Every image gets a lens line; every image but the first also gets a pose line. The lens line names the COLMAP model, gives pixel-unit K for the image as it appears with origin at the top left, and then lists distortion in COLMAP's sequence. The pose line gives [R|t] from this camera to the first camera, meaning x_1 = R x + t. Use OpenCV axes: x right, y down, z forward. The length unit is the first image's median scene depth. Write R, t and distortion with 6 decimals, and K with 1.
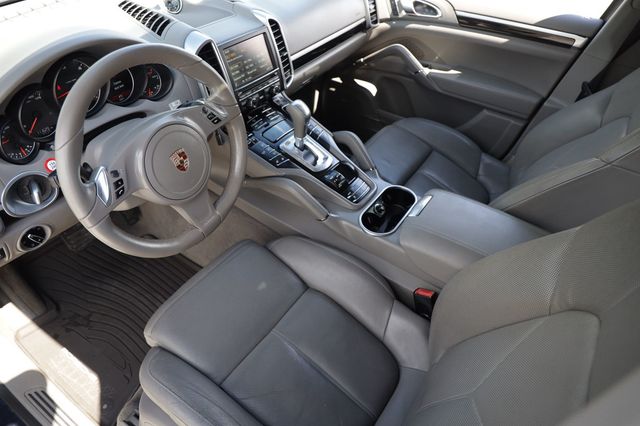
lens RADIAL K [[435.2, 0, 317.6], [0, 435.2, 213.5], [0, 0, 1]] dist [-0.023333, 0.014831]
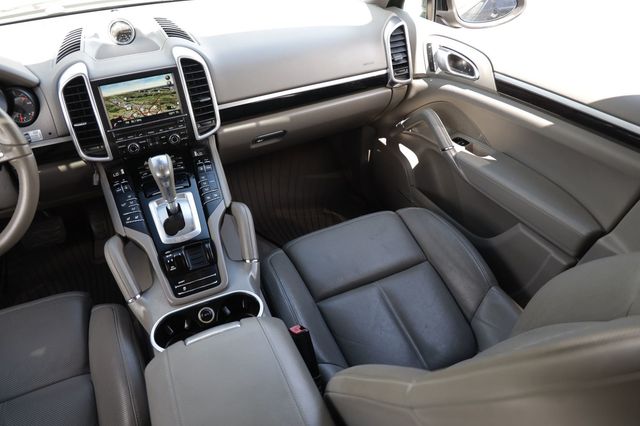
lens RADIAL K [[435.2, 0, 302.0], [0, 435.2, 200.5], [0, 0, 1]] dist [-0.023333, 0.014831]
pose [[0.839265, 0.236721, -0.489487, 0.424765], [-0.290533, 0.956198, -0.035716, -0.156160], [0.459591, 0.172188, 0.871279, 0.288997]]
